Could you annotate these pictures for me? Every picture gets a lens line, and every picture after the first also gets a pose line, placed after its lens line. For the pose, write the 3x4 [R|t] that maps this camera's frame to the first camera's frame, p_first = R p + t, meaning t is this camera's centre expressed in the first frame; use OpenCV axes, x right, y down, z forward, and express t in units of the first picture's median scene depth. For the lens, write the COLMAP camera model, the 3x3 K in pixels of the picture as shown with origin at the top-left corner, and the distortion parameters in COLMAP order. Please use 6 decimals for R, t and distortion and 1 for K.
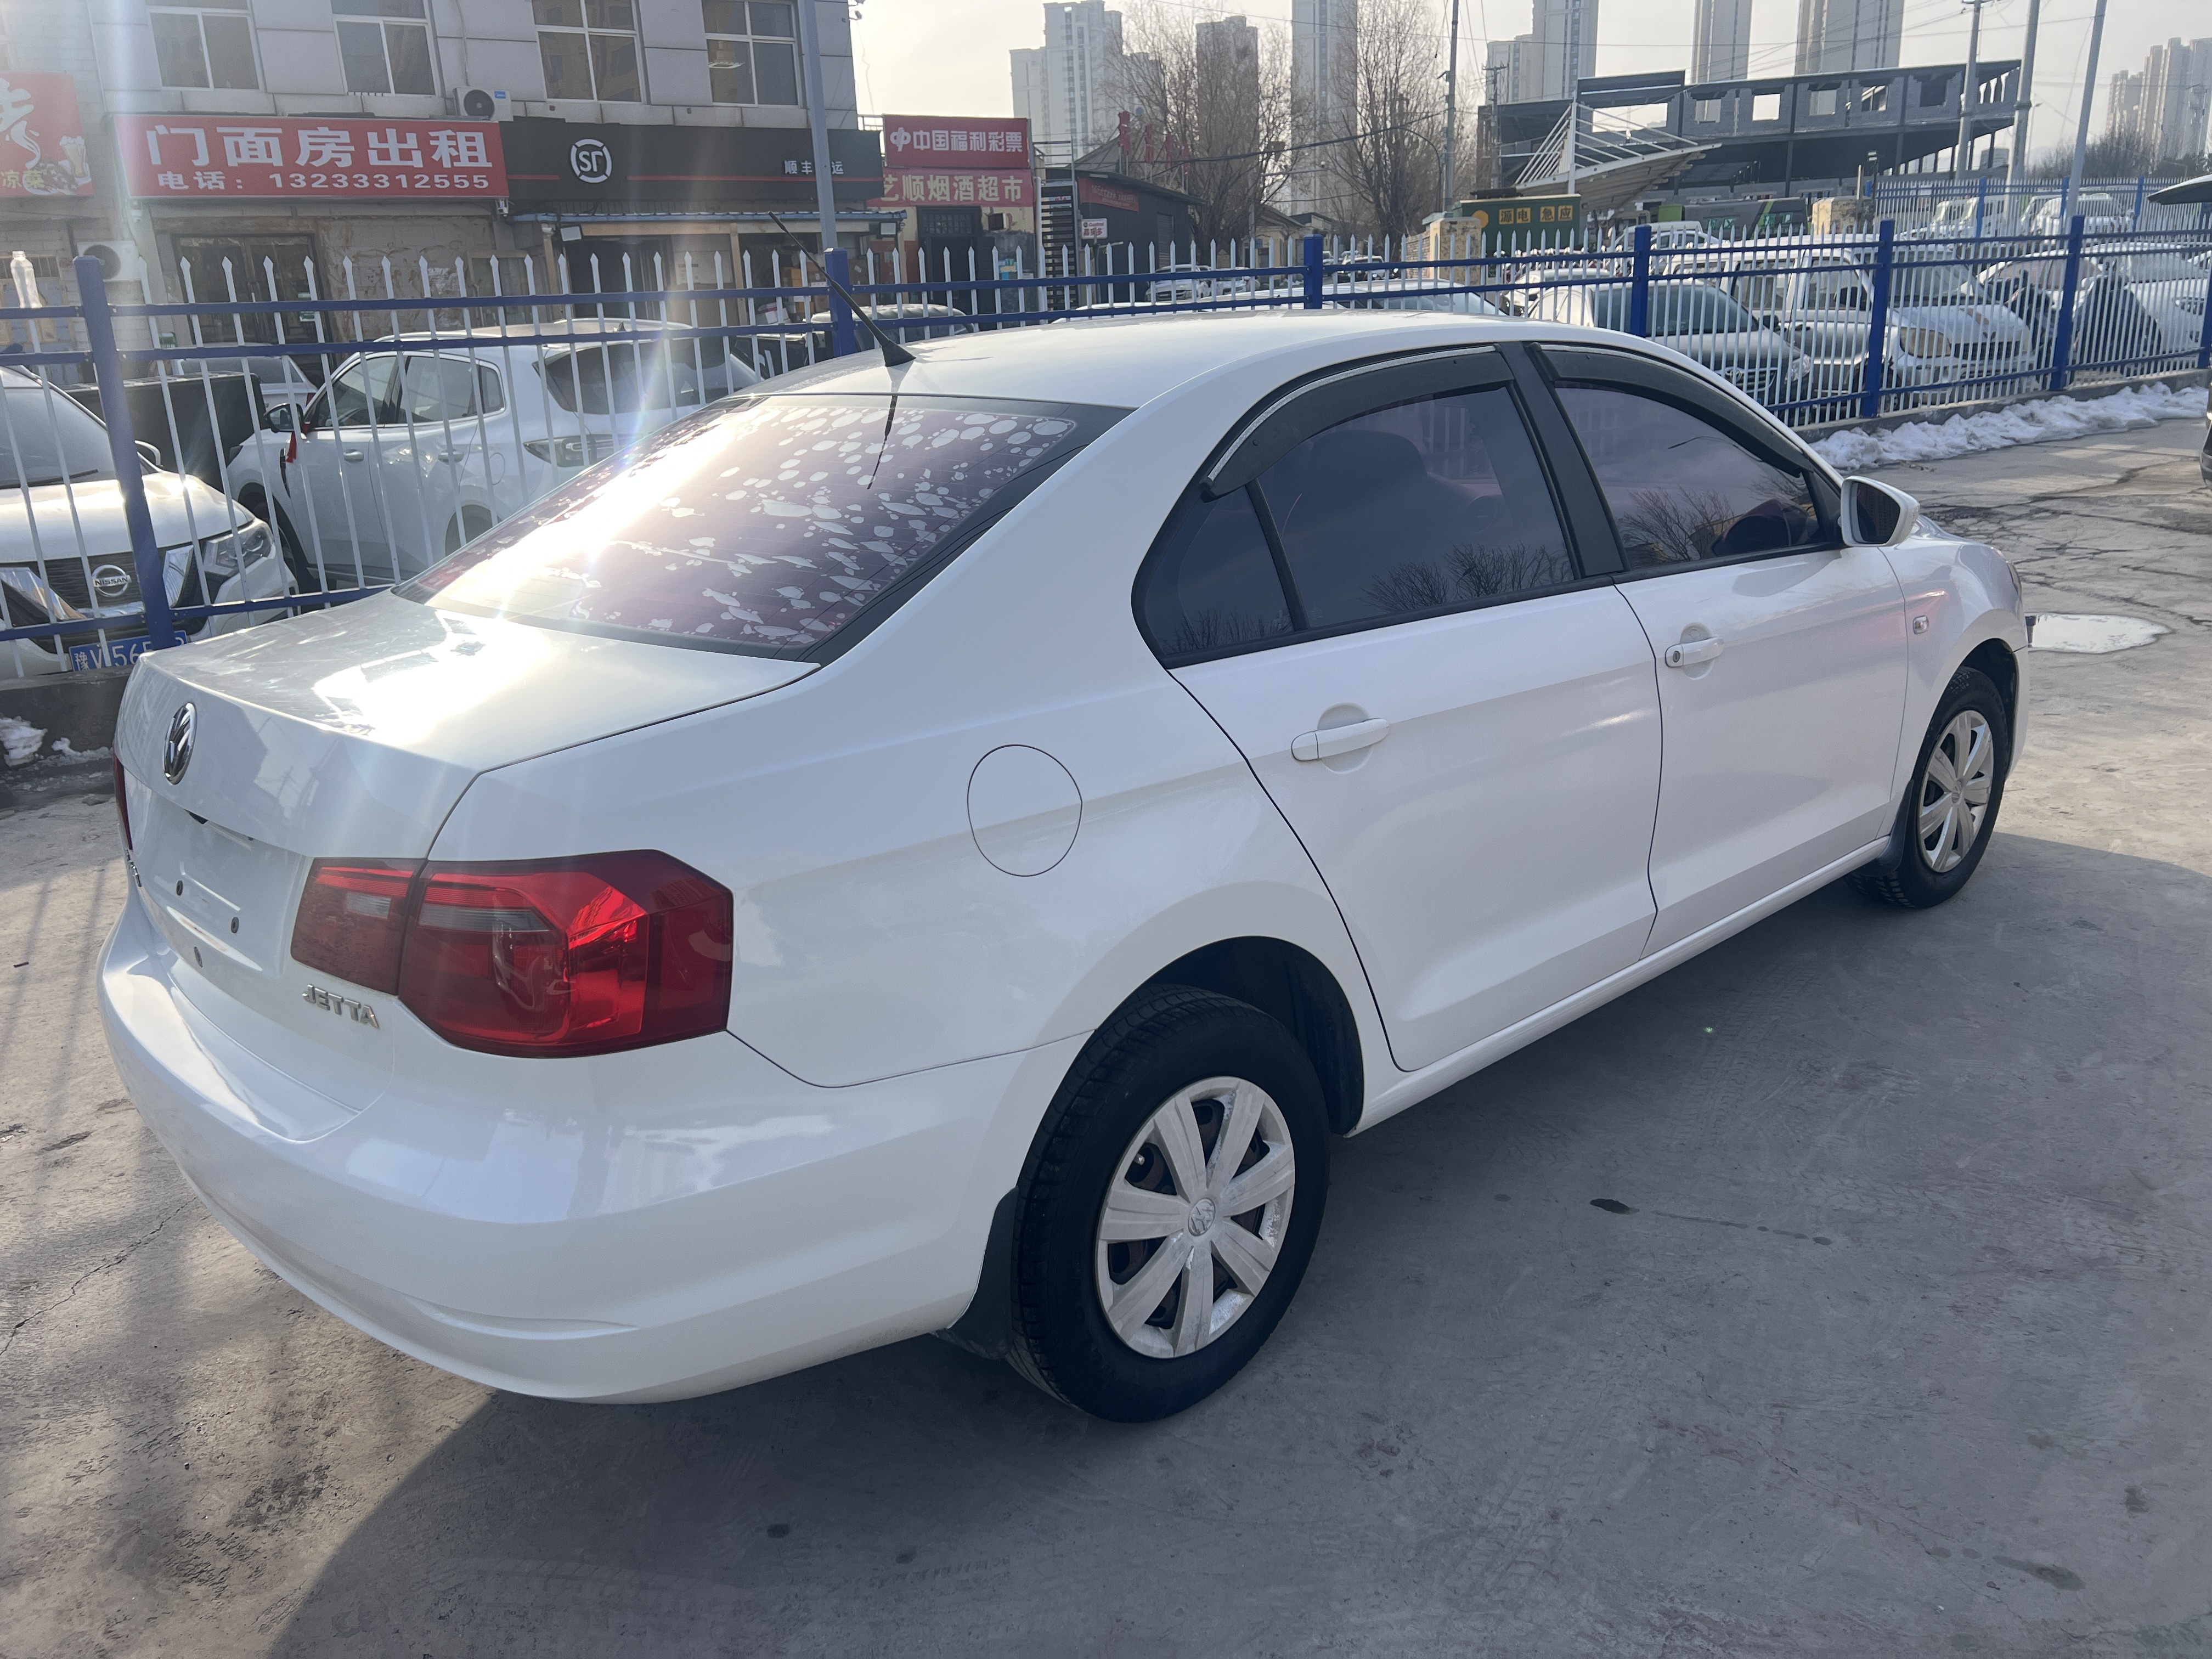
lens RADIAL K [[1674.3, 0, 1098.9], [0, 1674.3, 837.4], [0, 0, 1]] dist [0.044528, -0.049718]
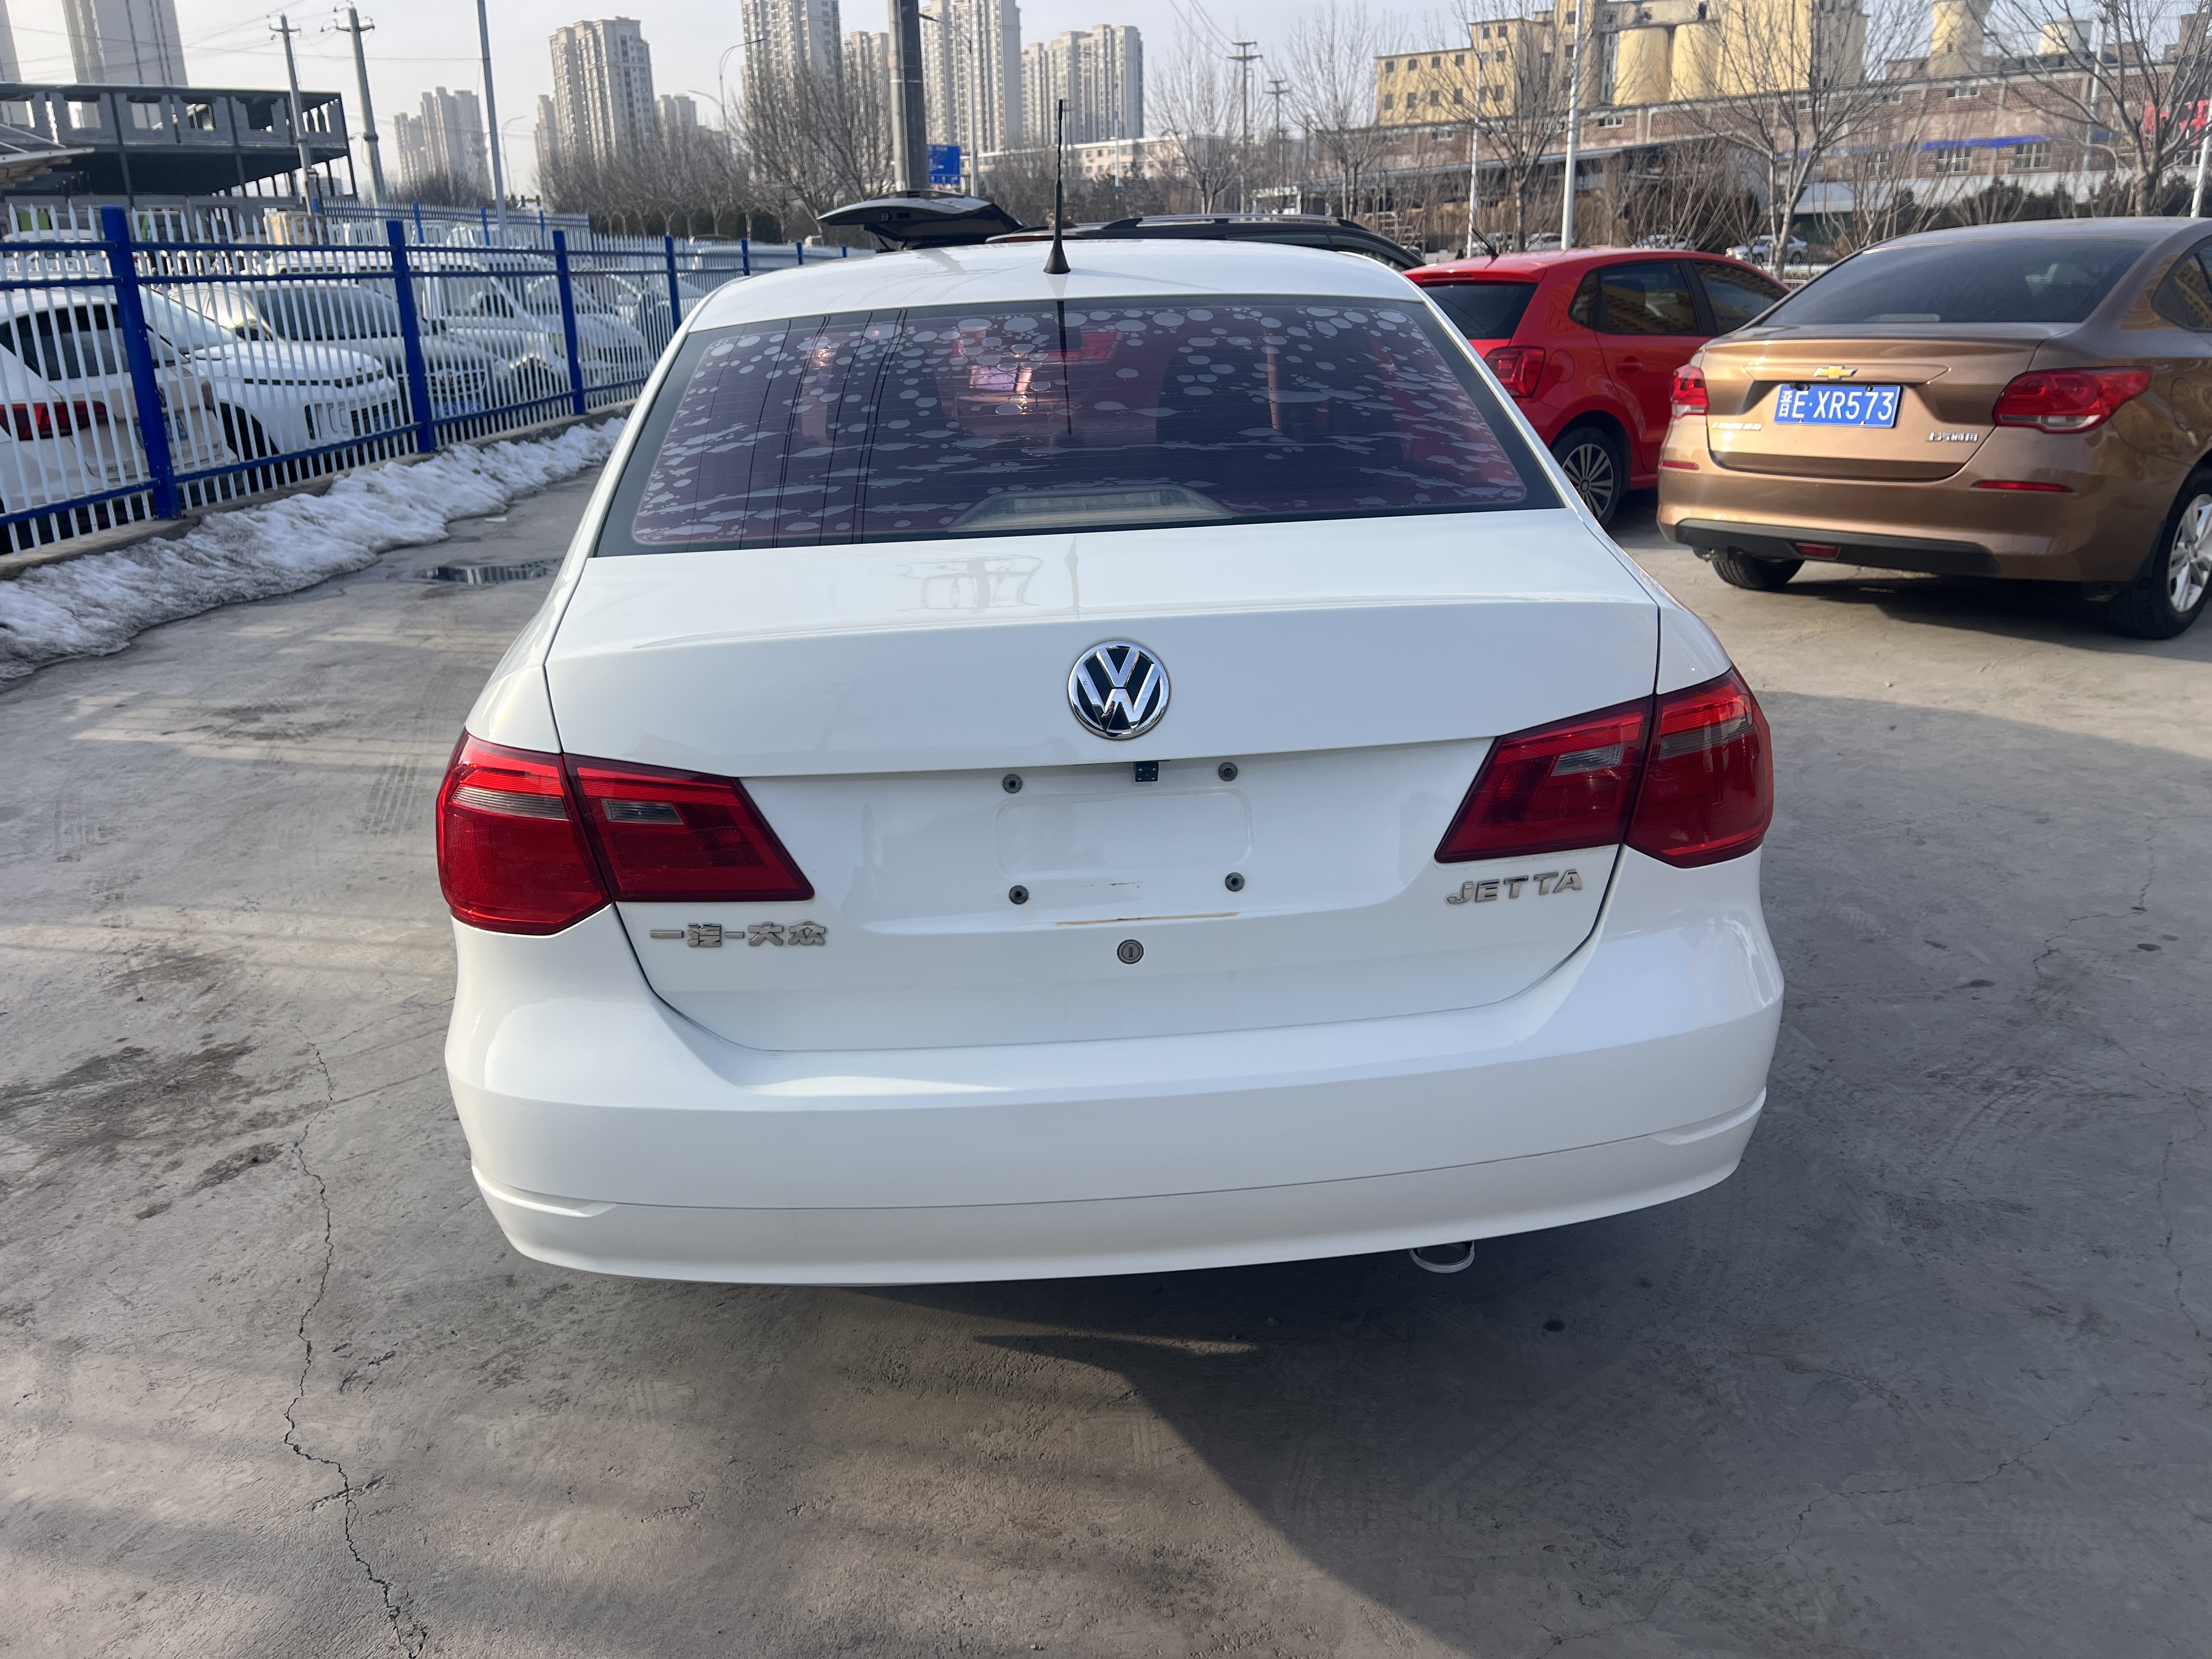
lens RADIAL K [[1674.3, 0, 1103.9], [0, 1674.3, 822.3], [0, 0, 1]] dist [0.044528, -0.049718]
pose [[0.635340, -0.215362, 0.741595, -0.161868], [0.231070, 0.969344, 0.083538, -0.008959], [-0.736851, 0.118285, 0.665626, 0.065523]]
